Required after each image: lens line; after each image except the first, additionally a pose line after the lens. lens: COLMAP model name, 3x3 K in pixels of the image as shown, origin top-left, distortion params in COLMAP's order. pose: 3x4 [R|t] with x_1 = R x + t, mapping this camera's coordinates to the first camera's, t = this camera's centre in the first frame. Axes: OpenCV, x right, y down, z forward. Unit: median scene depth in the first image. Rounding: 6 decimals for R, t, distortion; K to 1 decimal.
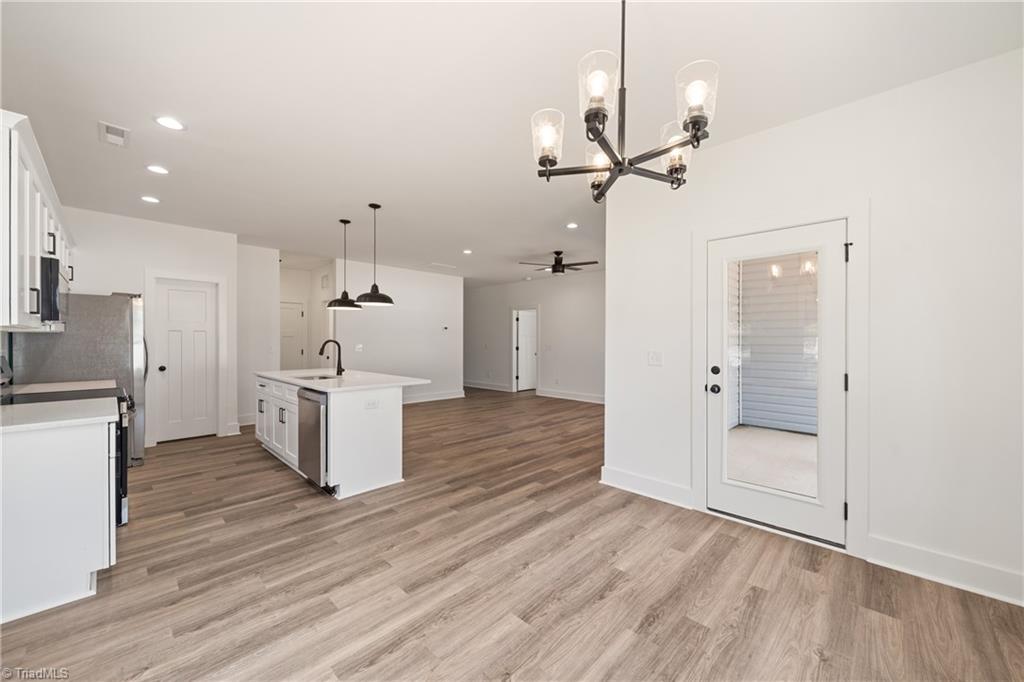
lens RADIAL K [[396.2, 0, 520.3], [0, 396.2, 338.1], [0, 0, 1]] dist [0.008579, 0.000001]
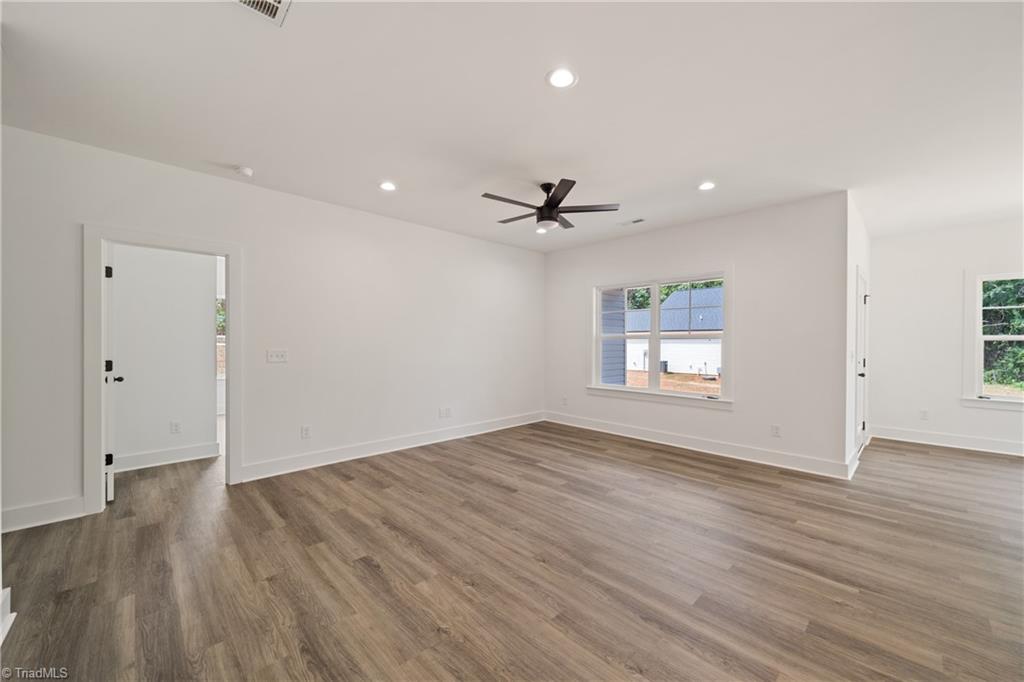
lens RADIAL K [[396.2, 0, 520.3], [0, 396.2, 338.1], [0, 0, 1]] dist [0.008579, 0.000001]
pose [[0.013475, 0.011706, 0.999841, -0.326928], [-0.007623, 0.999904, -0.011604, 0.005870], [-0.999880, -0.007466, 0.013562, 0.712624]]
